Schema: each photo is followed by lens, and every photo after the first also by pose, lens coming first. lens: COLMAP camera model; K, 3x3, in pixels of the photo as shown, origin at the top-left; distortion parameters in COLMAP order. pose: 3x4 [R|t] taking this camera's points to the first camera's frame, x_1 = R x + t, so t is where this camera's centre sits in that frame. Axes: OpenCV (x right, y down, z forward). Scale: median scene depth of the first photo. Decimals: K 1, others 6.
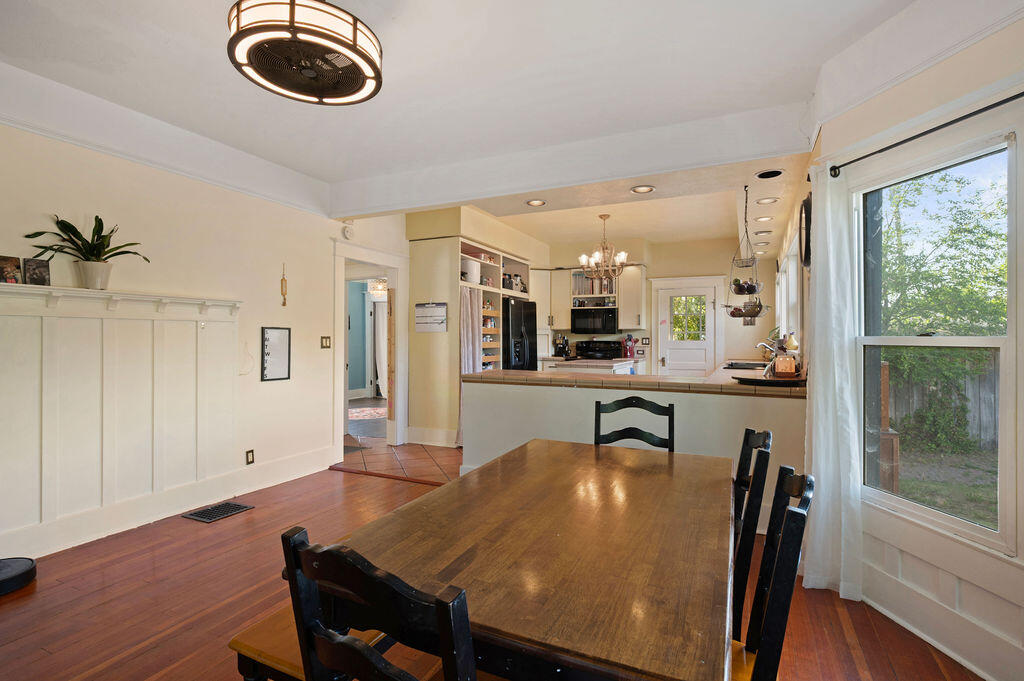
lens RADIAL K [[483.2, 0, 512.0], [0, 483.2, 340.5], [0, 0, 1]] dist [-0.002054, -0.000436]
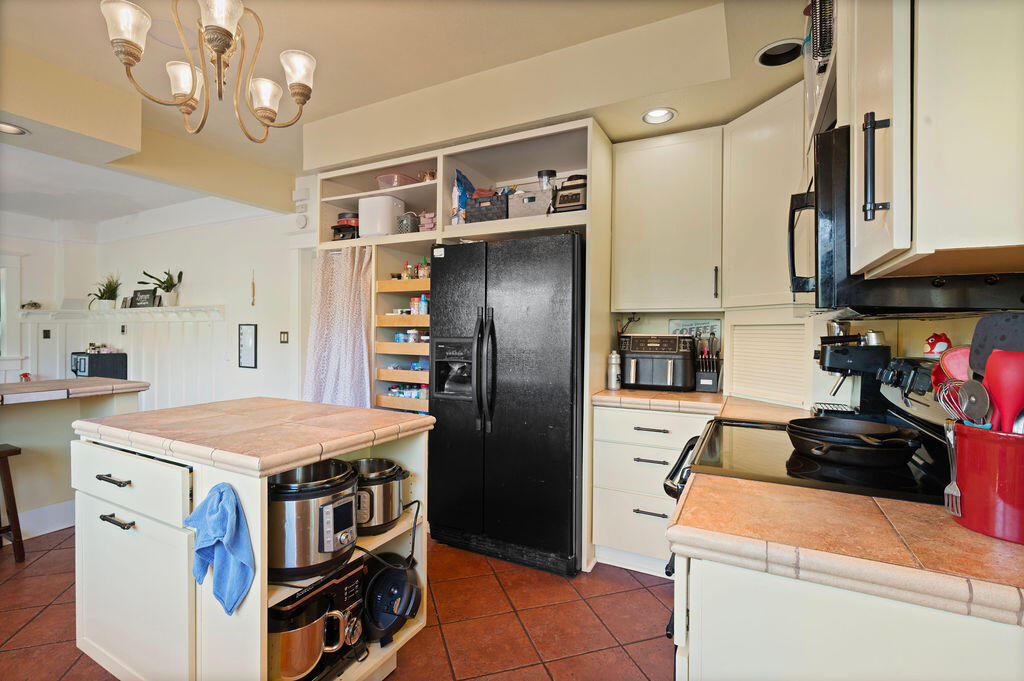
lens RADIAL K [[483.2, 0, 512.0], [0, 483.2, 340.5], [0, 0, 1]] dist [-0.002054, -0.000436]
pose [[-0.039758, 0.018879, -0.999031, 0.671165], [-0.011023, 0.999752, 0.019331, -0.016168], [0.999149, 0.011781, -0.039540, 1.672033]]
